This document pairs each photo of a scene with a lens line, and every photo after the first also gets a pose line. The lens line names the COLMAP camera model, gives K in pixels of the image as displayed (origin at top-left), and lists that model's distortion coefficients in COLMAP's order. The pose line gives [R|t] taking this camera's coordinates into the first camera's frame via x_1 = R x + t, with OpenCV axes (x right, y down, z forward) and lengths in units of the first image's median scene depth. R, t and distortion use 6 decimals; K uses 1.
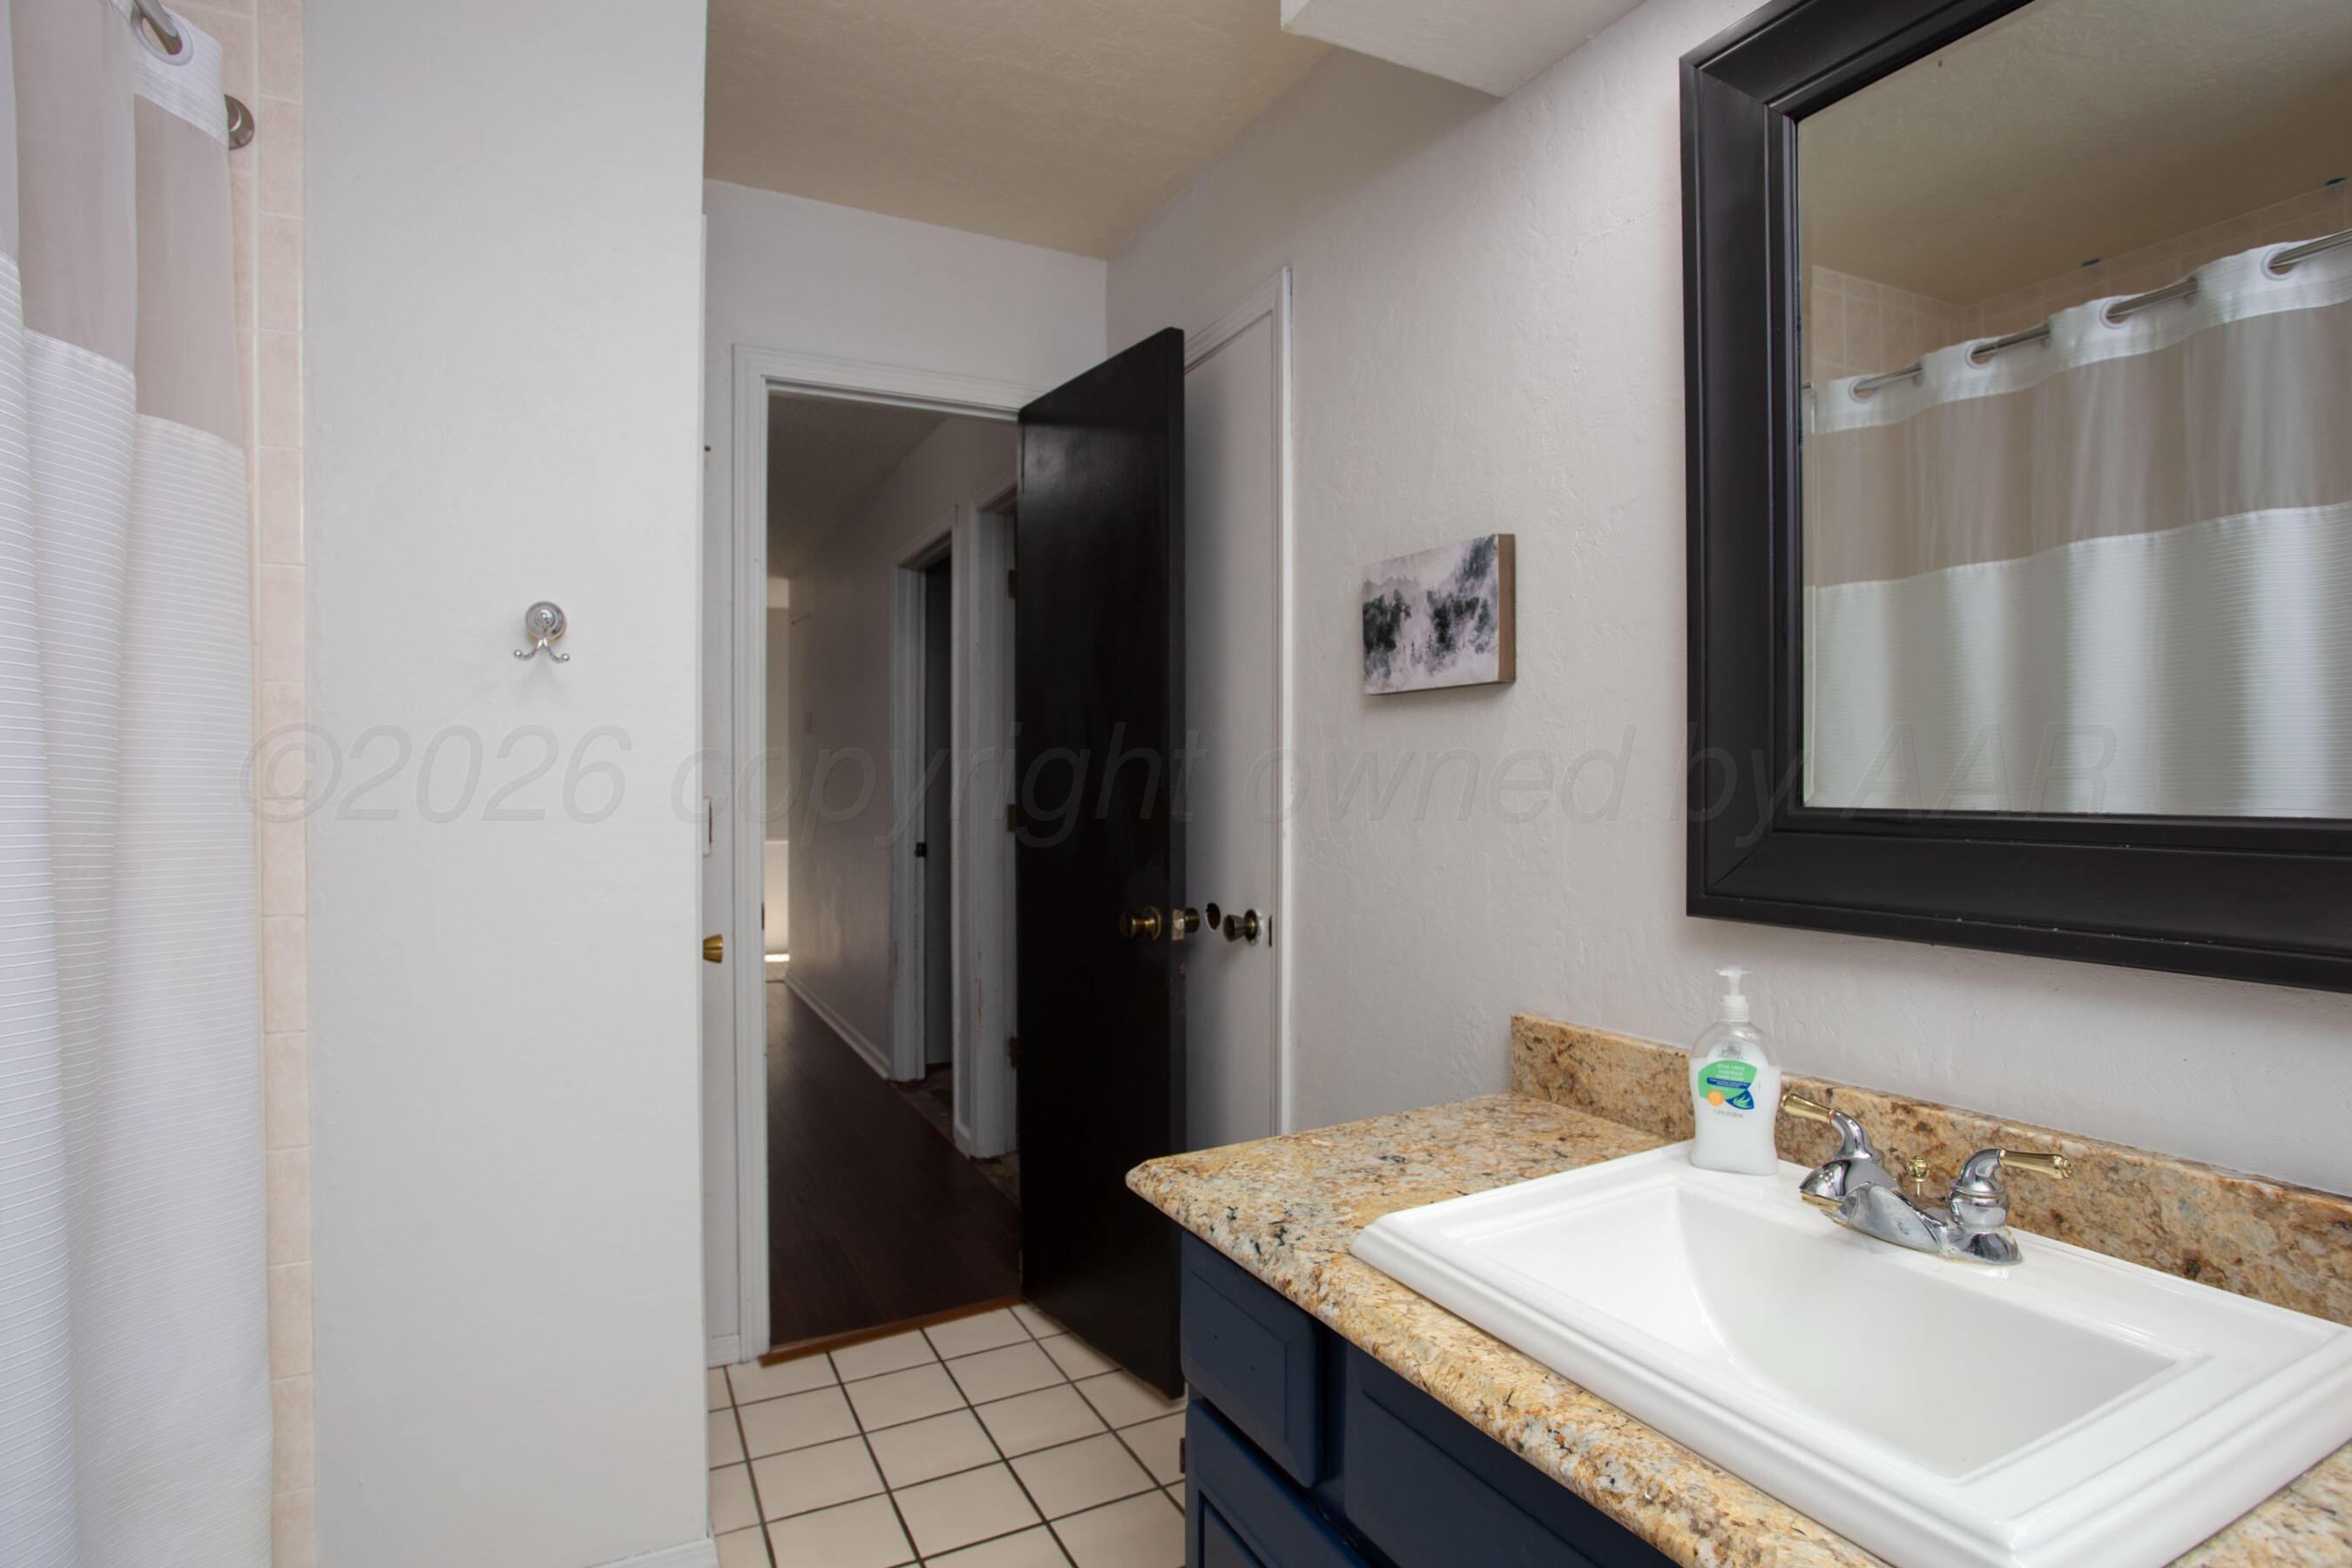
lens RADIAL K [[1149.6, 0, 1172.1], [0, 1149.6, 783.0], [0, 0, 1]] dist [-0.056977, 0.027614]
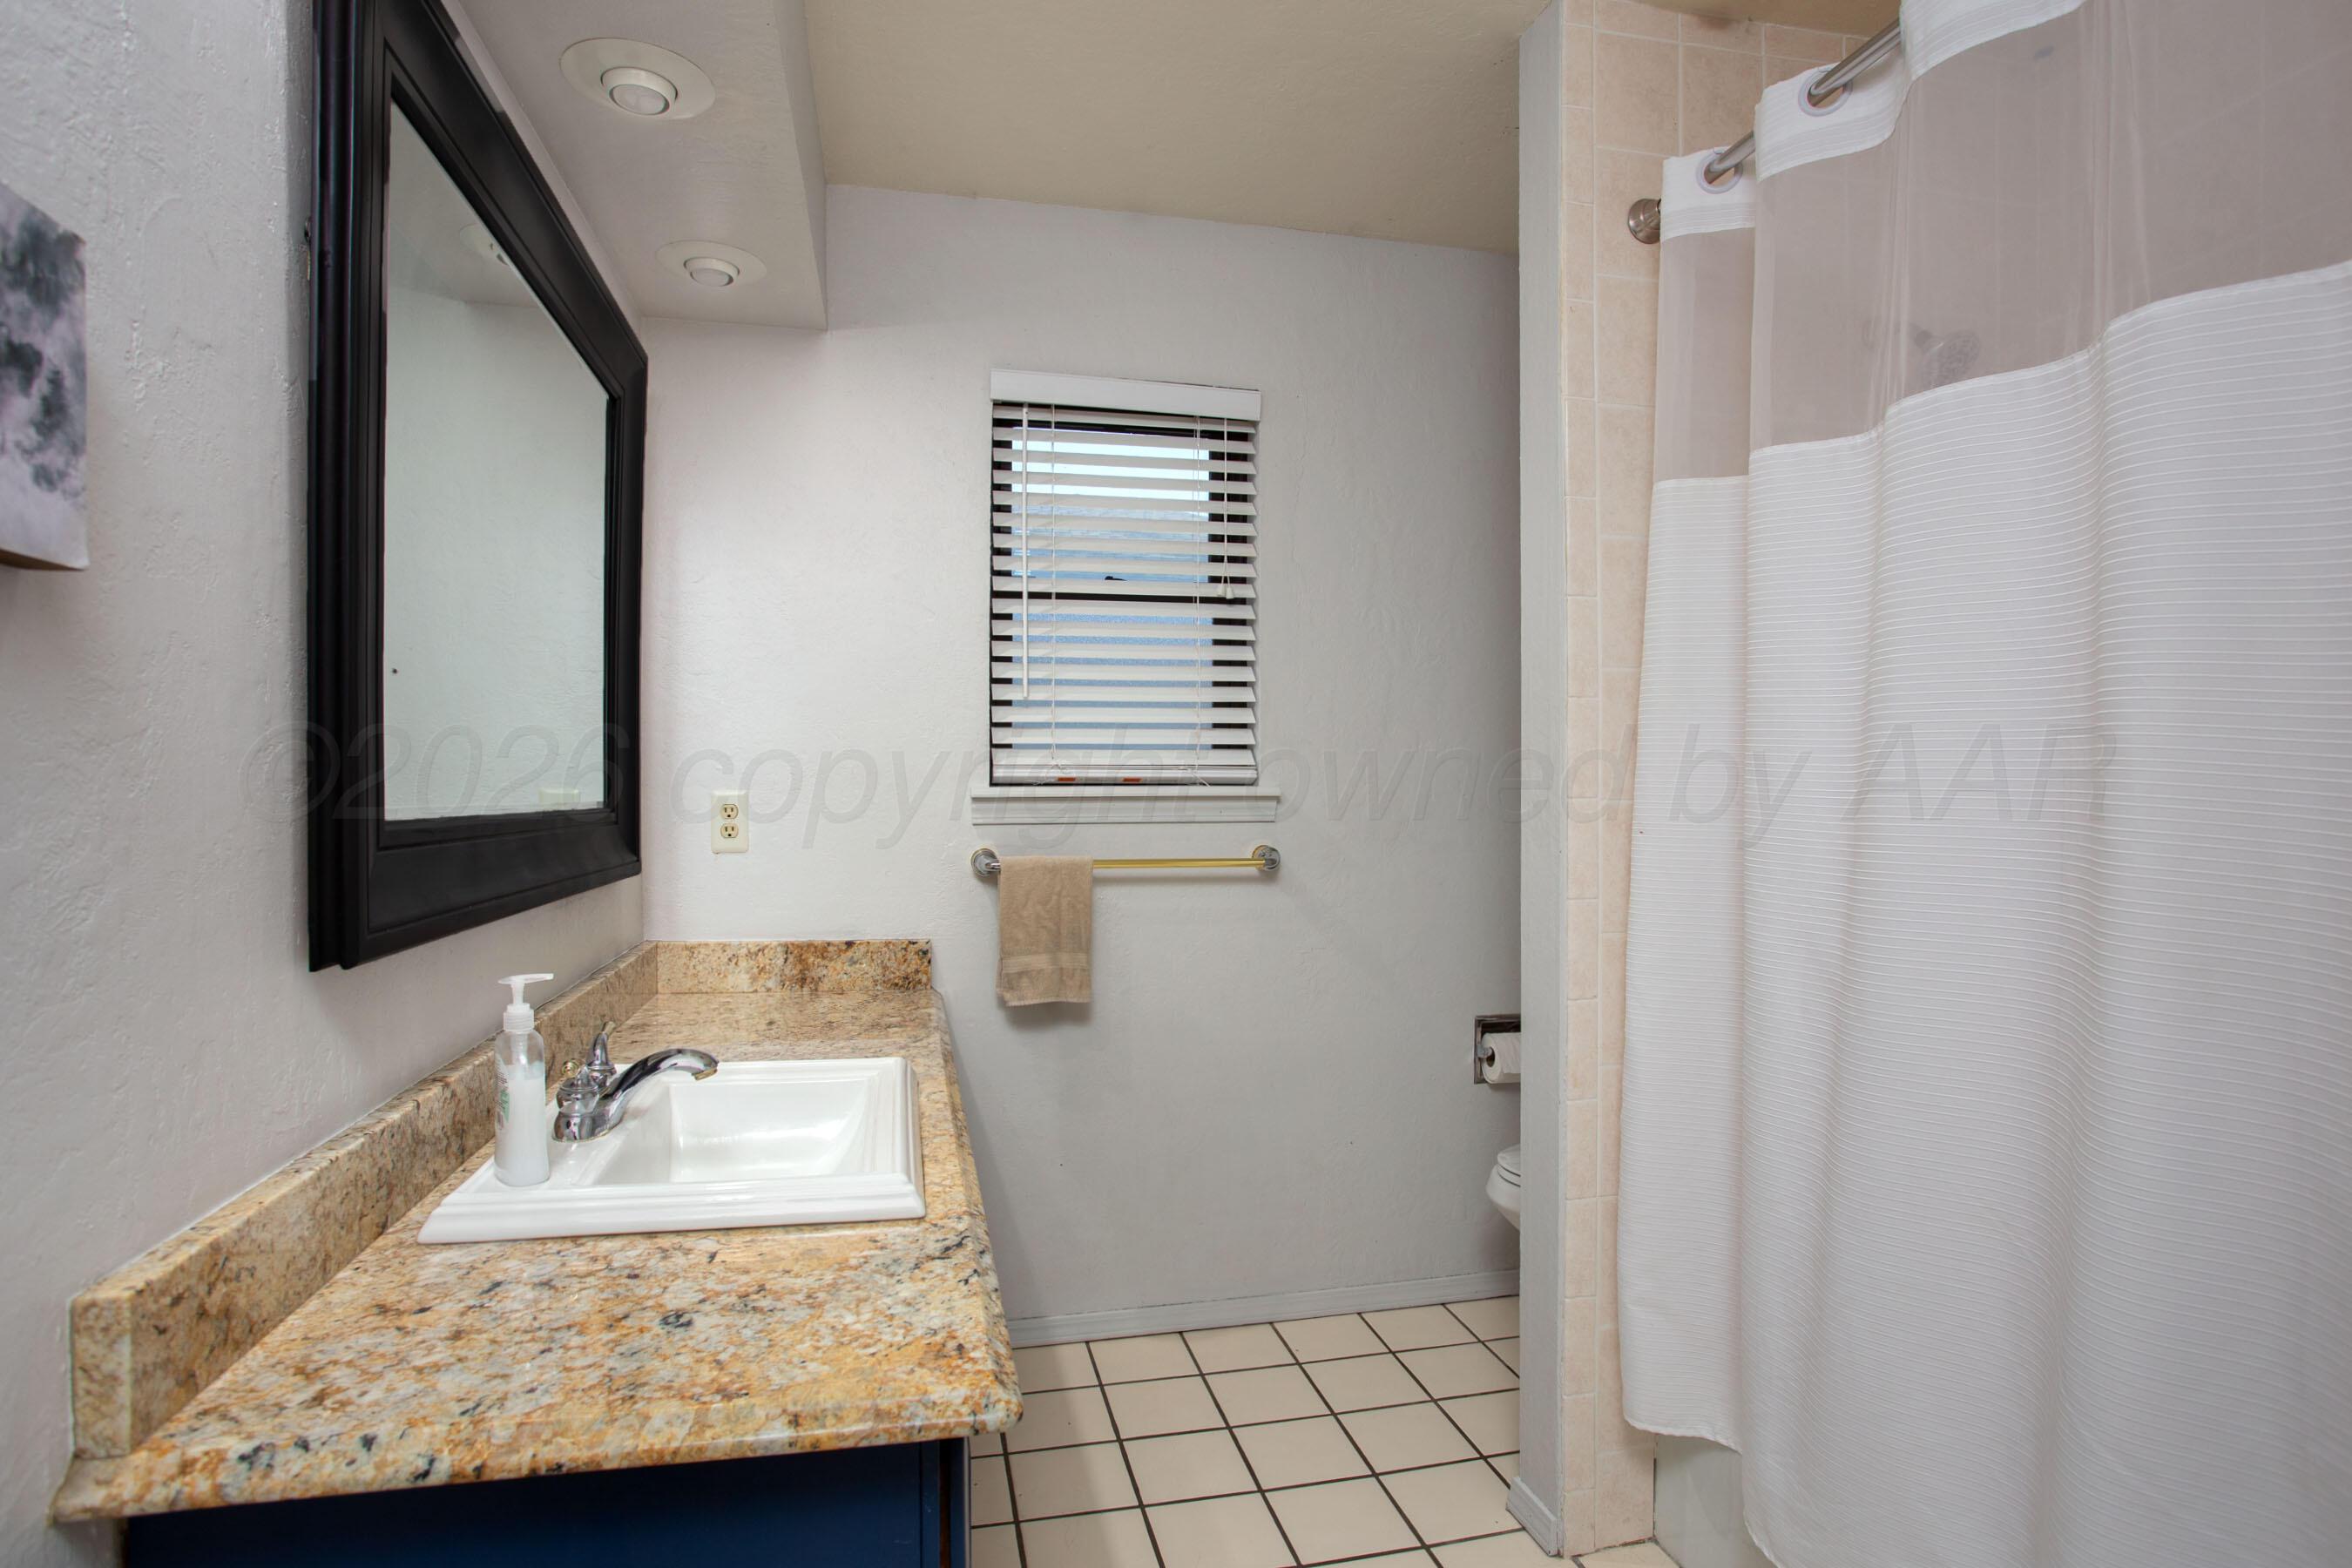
lens RADIAL K [[1149.6, 0, 1172.1], [0, 1149.6, 783.0], [0, 0, 1]] dist [-0.056977, 0.027614]
pose [[-0.968640, 0.025465, 0.247159, -0.291339], [0.023399, 0.999662, -0.011294, 0.010828], [-0.247363, -0.005157, -0.968909, 1.637061]]
